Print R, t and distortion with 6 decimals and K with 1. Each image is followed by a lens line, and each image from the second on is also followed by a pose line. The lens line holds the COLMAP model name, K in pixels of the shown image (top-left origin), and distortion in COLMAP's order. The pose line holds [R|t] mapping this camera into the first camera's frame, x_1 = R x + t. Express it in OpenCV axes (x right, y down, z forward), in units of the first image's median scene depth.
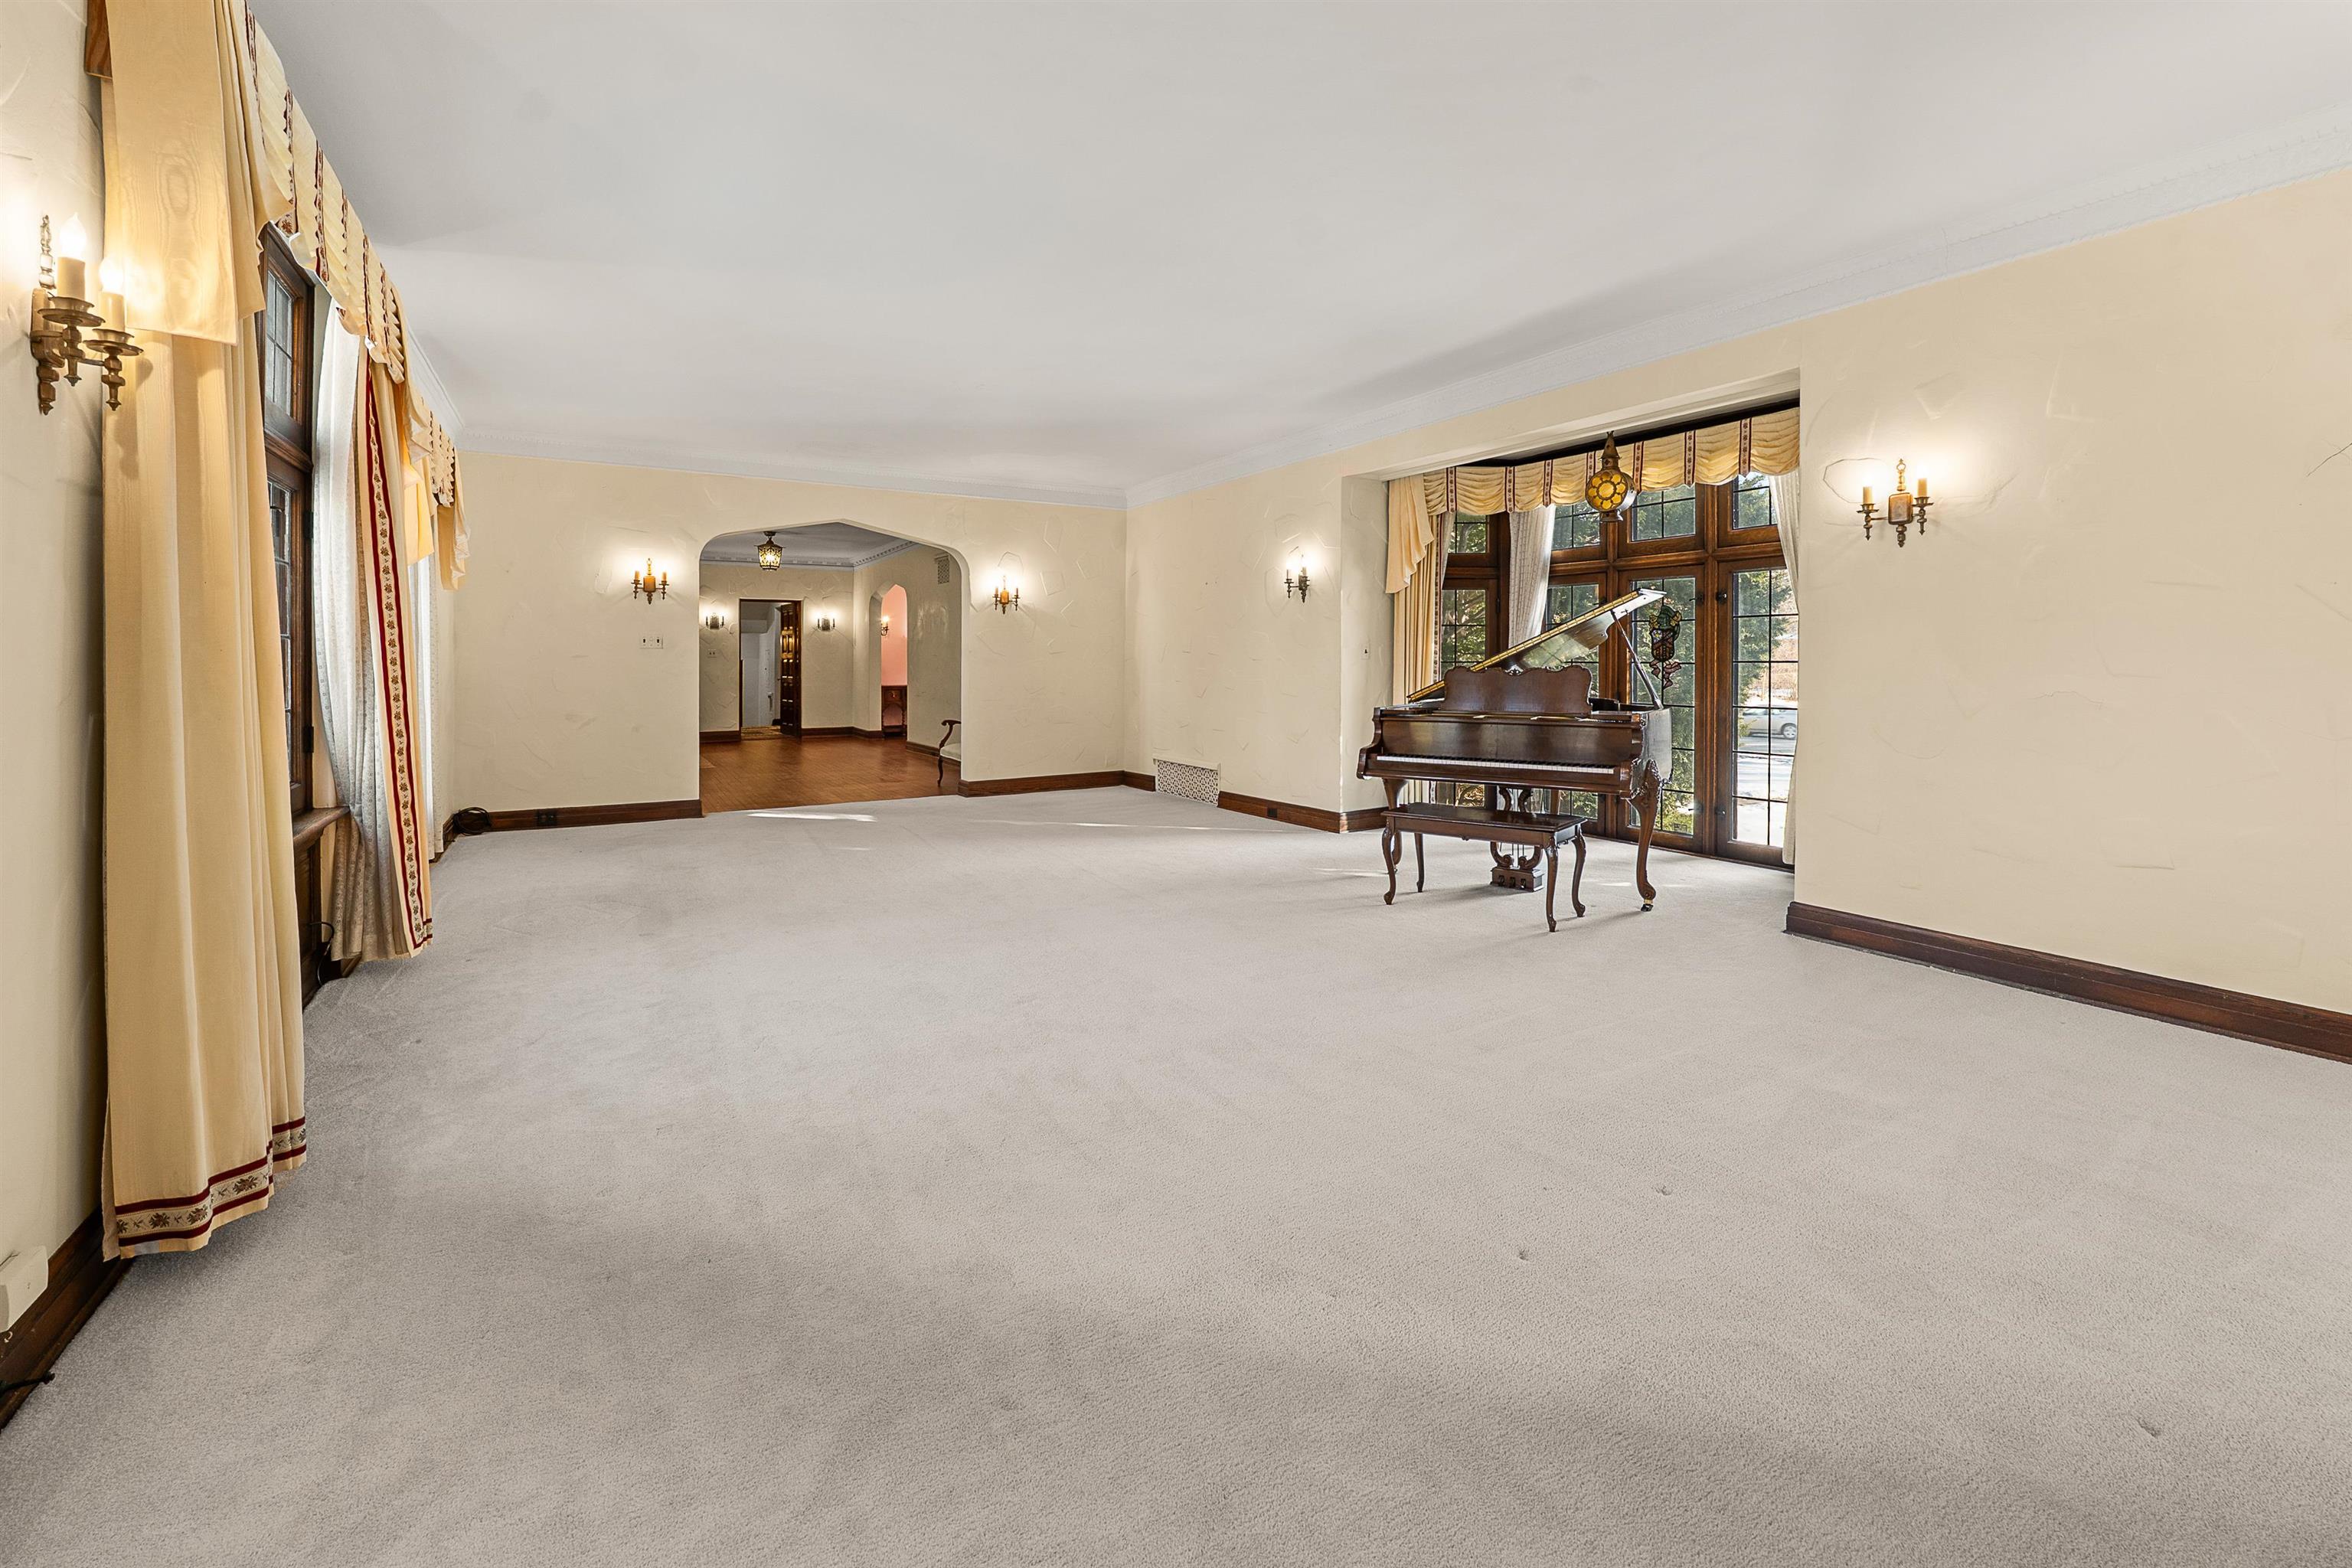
lens RADIAL K [[994.9, 0, 1192.0], [0, 994.9, 668.9], [0, 0, 1]] dist [-0.012615, 0.000171]
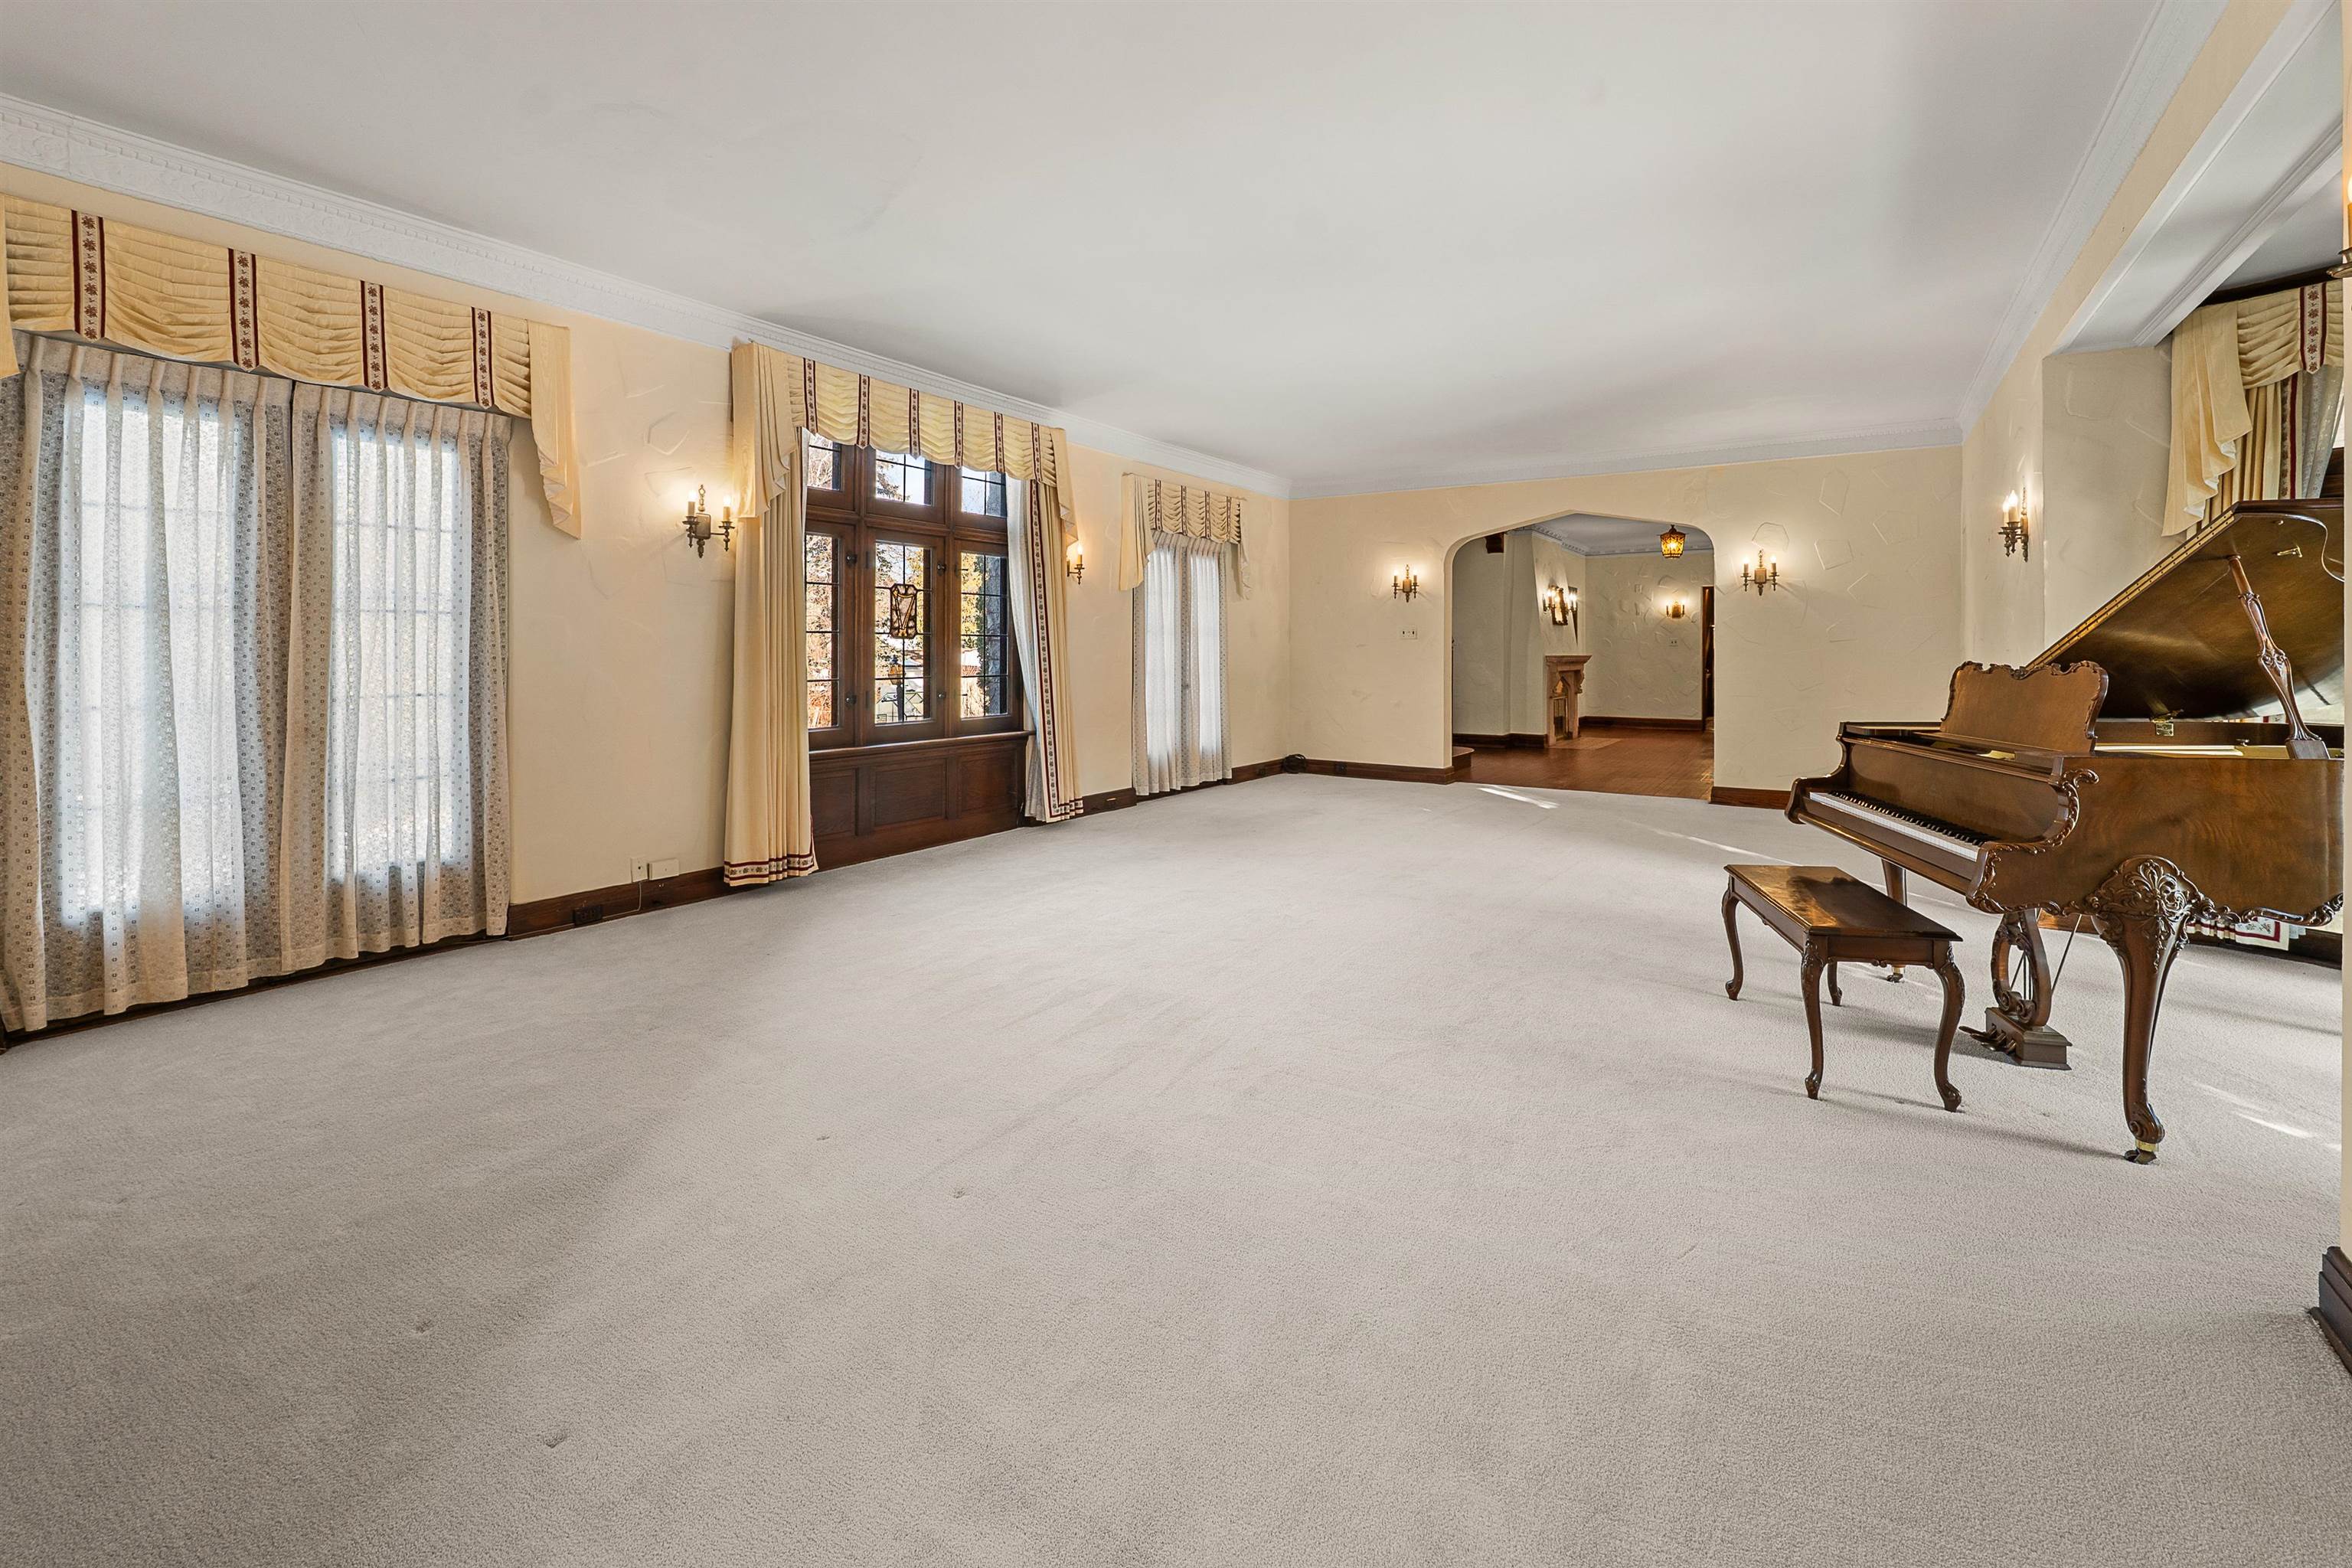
lens RADIAL K [[994.9, 0, 1192.0], [0, 994.9, 668.9], [0, 0, 1]] dist [-0.012615, 0.000171]
pose [[0.443843, 0.020840, -0.895862, 0.452062], [-0.010060, 0.999782, 0.018273, -0.004427], [0.896048, 0.000902, 0.443956, 0.237417]]
